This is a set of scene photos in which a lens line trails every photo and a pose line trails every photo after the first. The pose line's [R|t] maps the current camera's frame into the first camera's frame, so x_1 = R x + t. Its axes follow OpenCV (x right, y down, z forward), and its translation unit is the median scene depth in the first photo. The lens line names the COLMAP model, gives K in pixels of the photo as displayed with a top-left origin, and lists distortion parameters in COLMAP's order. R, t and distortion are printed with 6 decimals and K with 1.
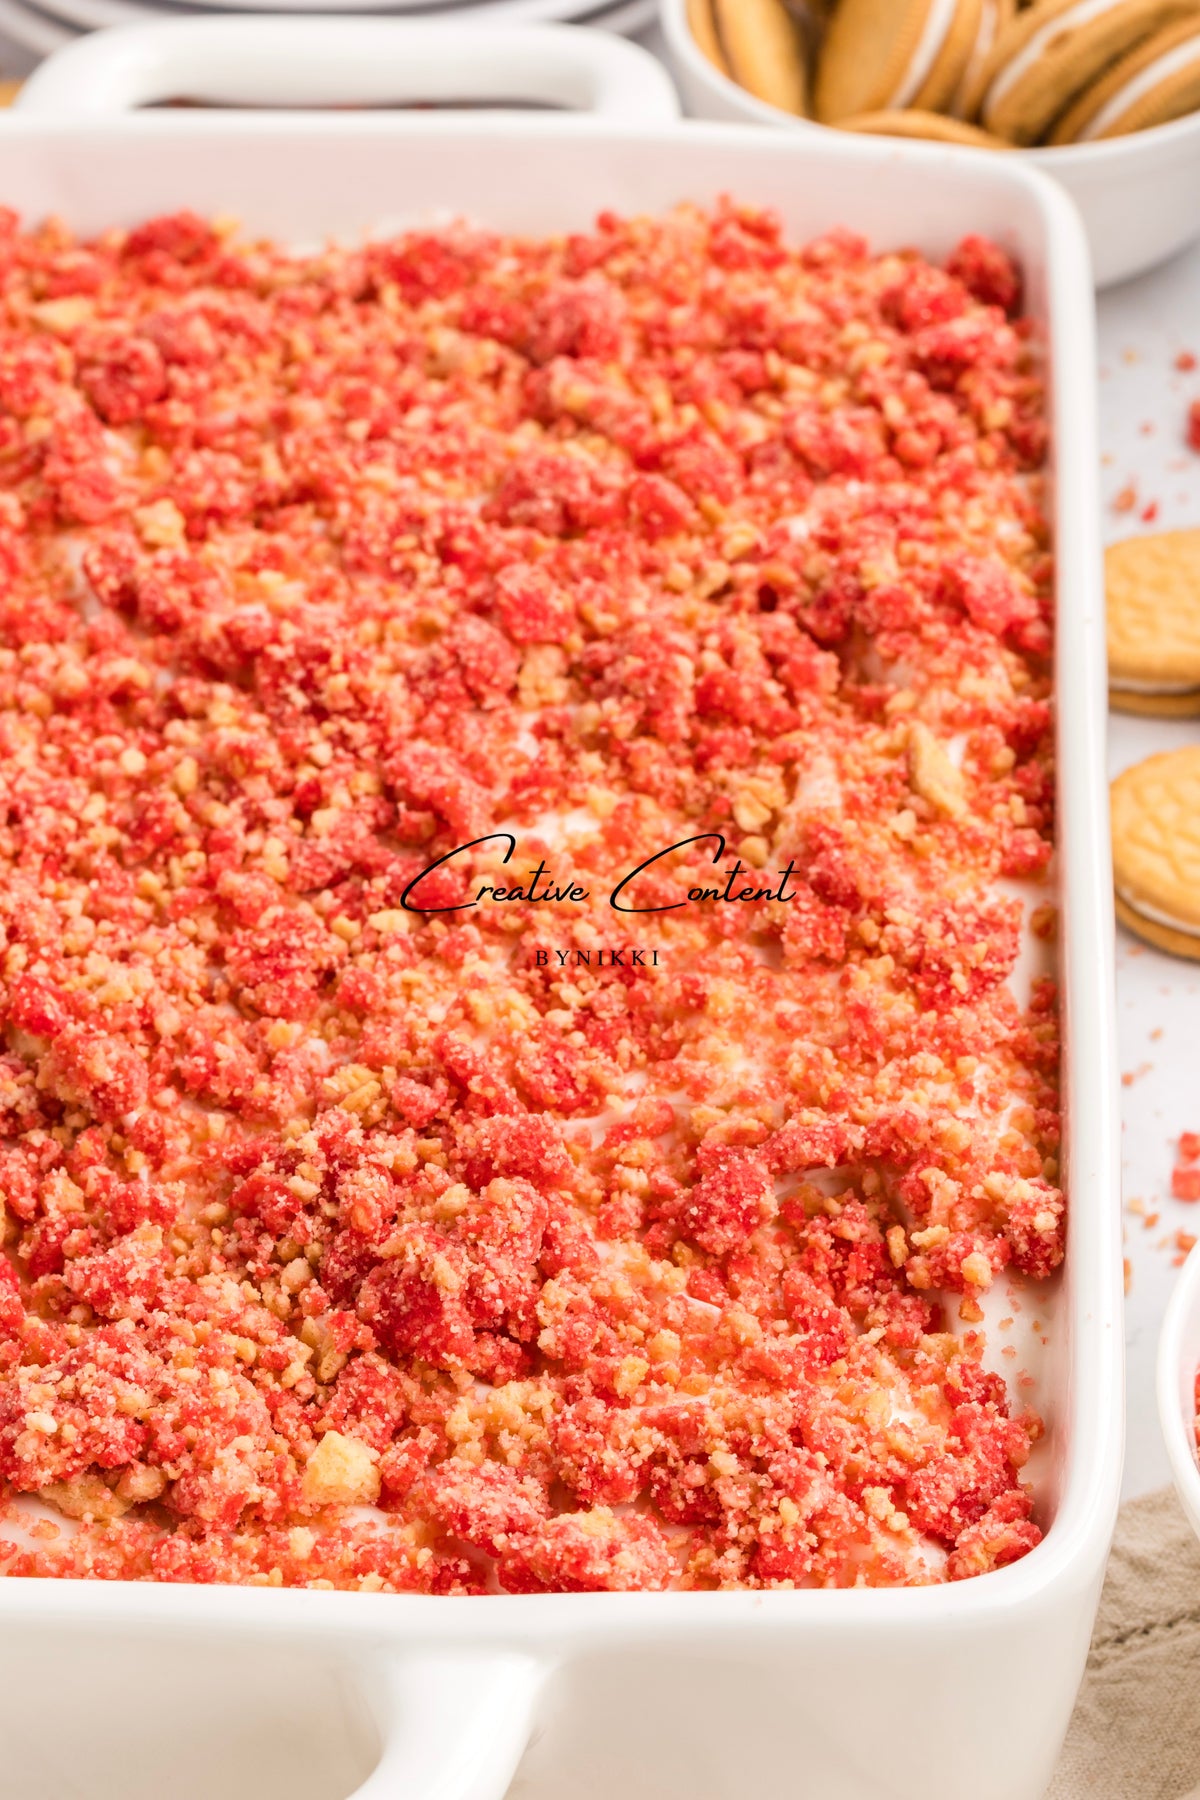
lens RADIAL K [[4741.8, 0, 600.0], [0, 4741.8, 900.0], [0, 0, 1]] dist [0.006540, -0.063328]
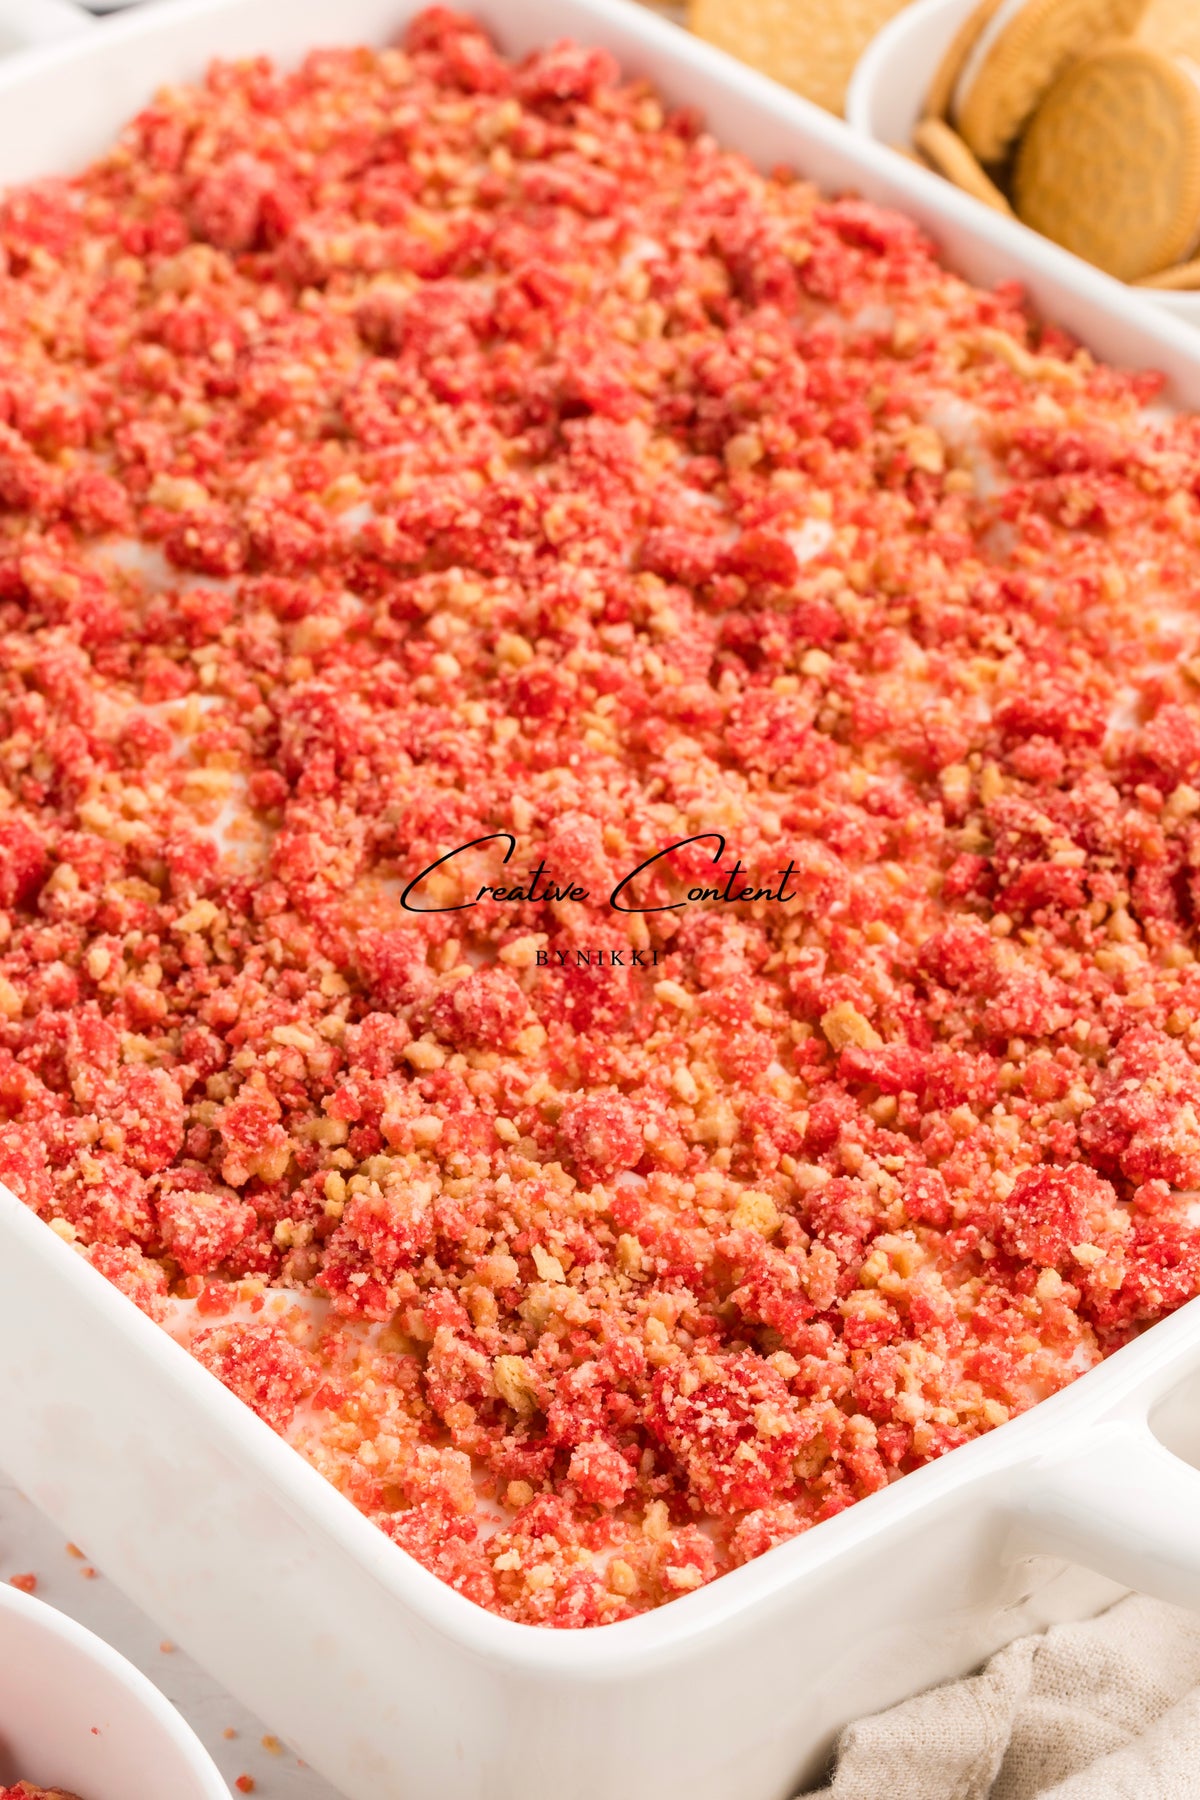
lens RADIAL K [[4334.4, 0, 638.5], [0, 4334.4, 901.2], [0, 0, 1]] dist [-0.062864, 0.619638]
pose [[0.715508, -0.447695, 0.536299, -0.599847], [0.435153, 0.886170, 0.159199, -0.116459], [-0.546525, 0.119464, 0.828878, 0.225029]]
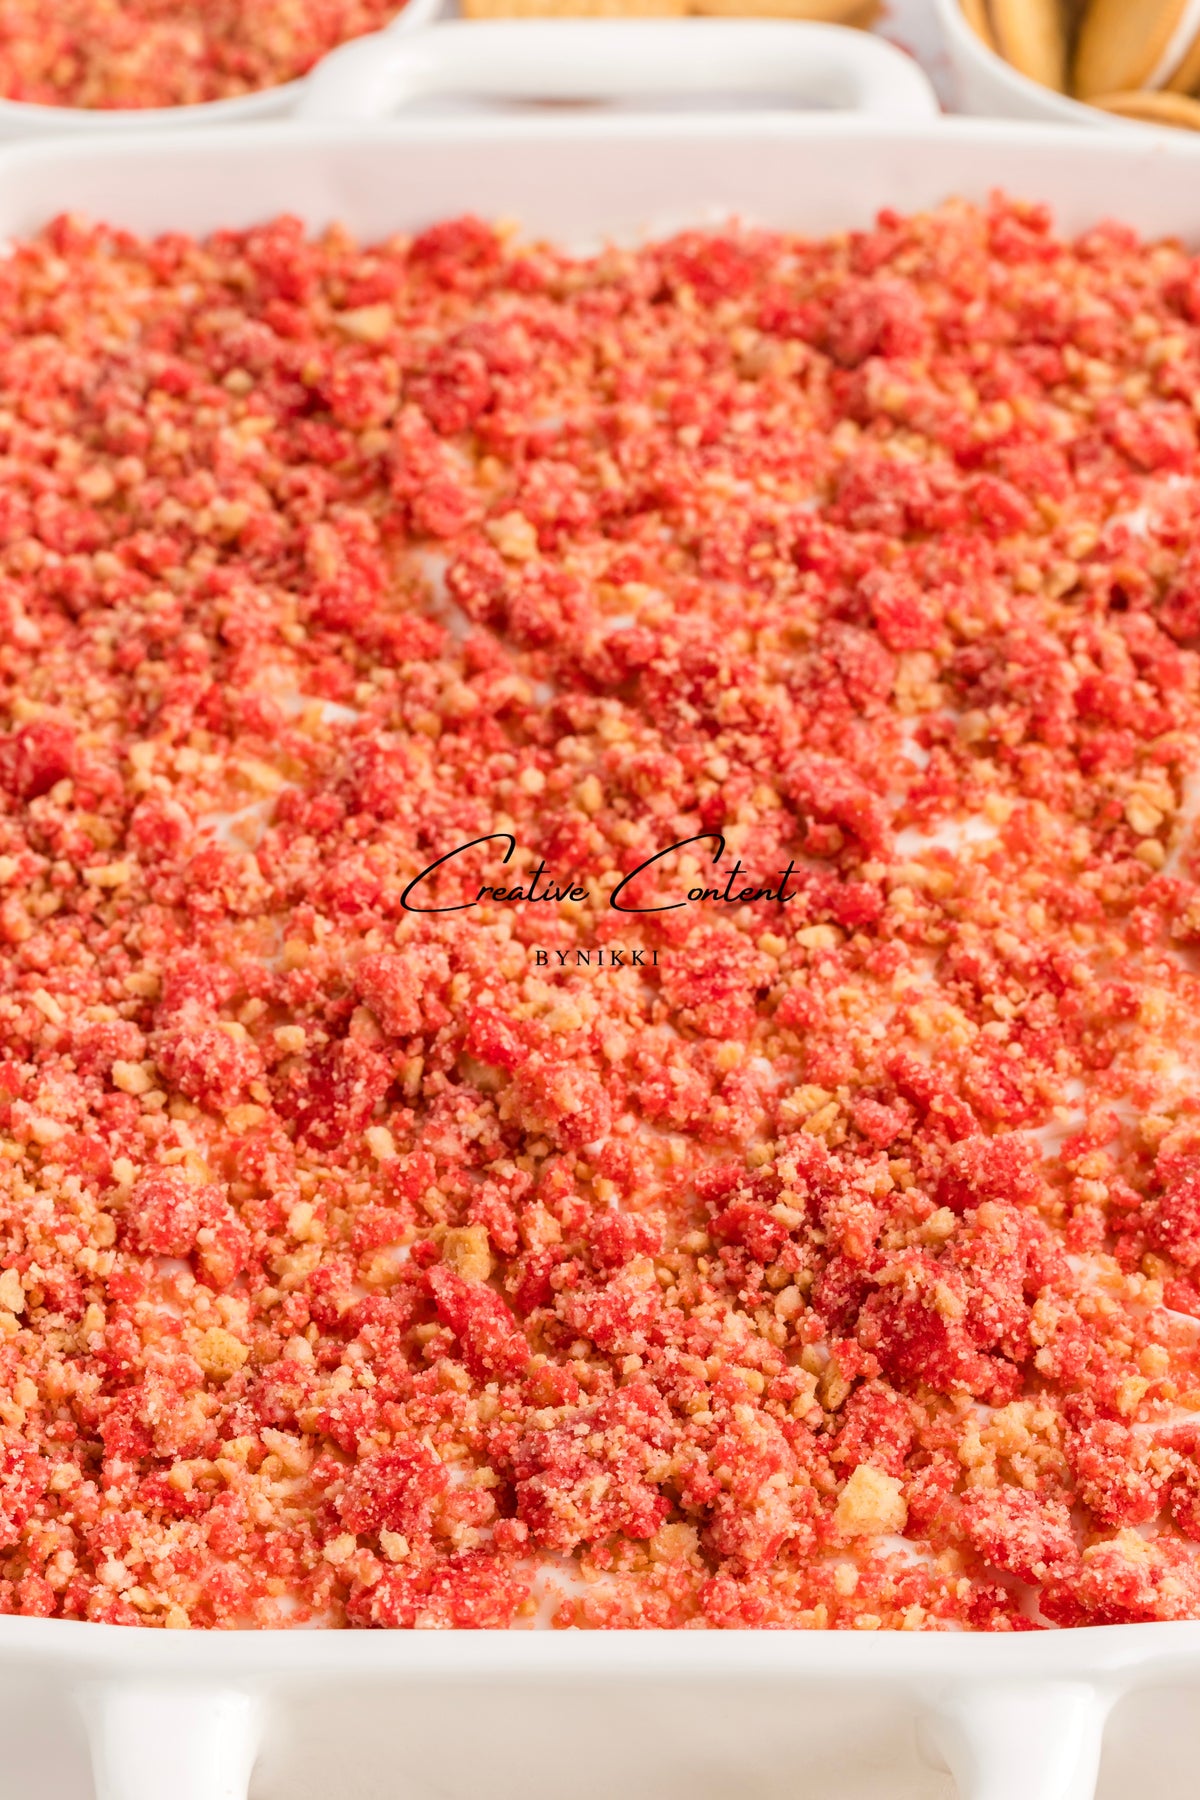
lens RADIAL K [[4334.4, 0, 638.5], [0, 4334.4, 901.2], [0, 0, 1]] dist [-0.062864, 0.619638]
pose [[0.998043, -0.030008, 0.054852, -0.130720], [0.027850, 0.998824, 0.039681, -0.040530], [-0.055978, -0.038076, 0.997706, 0.069308]]
